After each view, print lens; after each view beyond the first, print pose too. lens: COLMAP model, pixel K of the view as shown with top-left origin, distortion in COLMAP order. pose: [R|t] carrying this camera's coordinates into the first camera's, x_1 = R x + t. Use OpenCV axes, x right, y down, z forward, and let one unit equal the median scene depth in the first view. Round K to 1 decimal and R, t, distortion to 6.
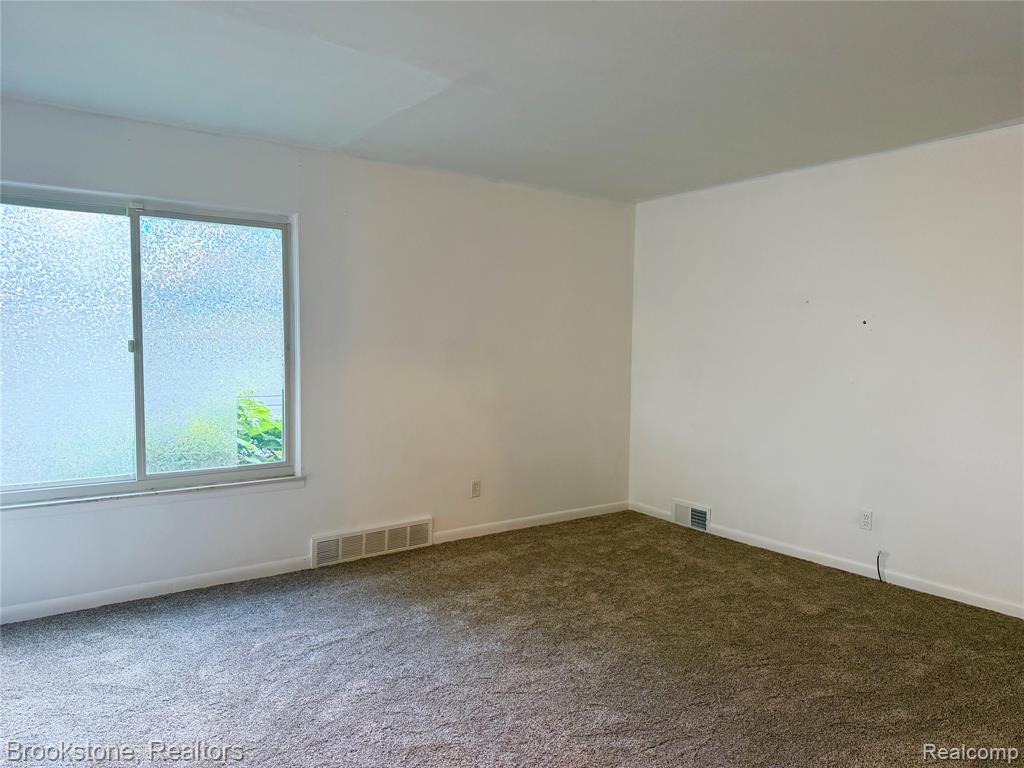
lens RADIAL K [[730.1, 0, 519.6], [0, 730.1, 386.6], [0, 0, 1]] dist [0.029220, -0.018263]
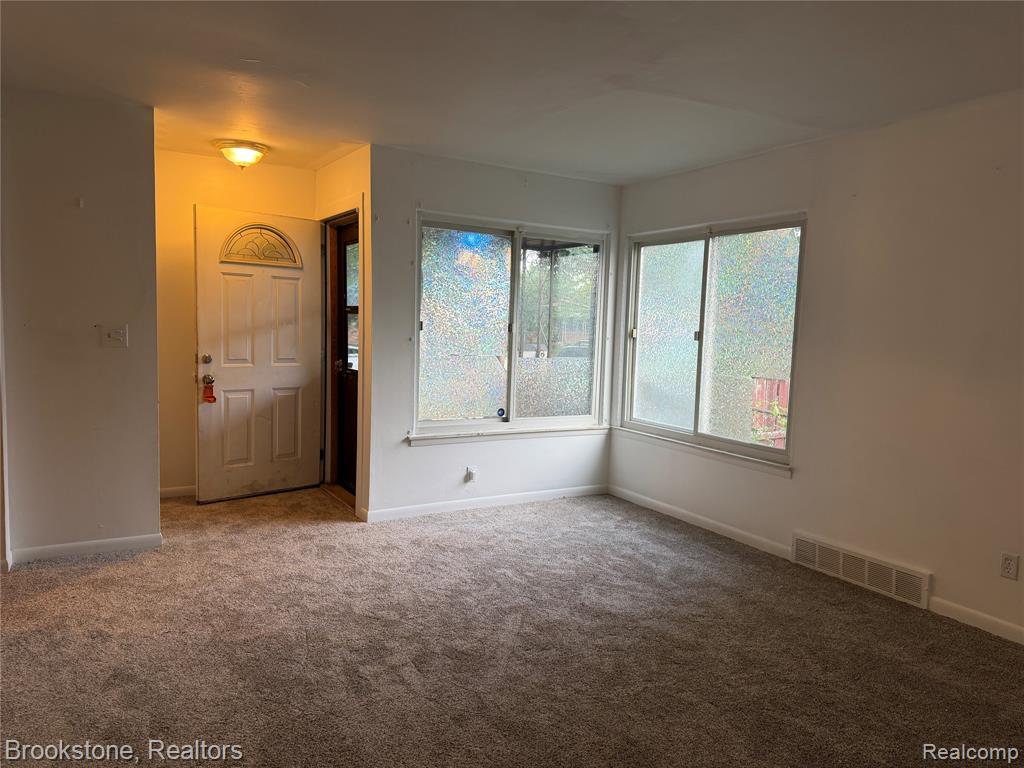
lens RADIAL K [[730.1, 0, 512.9], [0, 730.1, 383.9], [0, 0, 1]] dist [0.029220, -0.018263]
pose [[-0.107146, 0.071364, -0.991679, 0.771783], [-0.108042, 0.990678, 0.082965, -0.037899], [0.988355, 0.116033, -0.098437, 0.721346]]
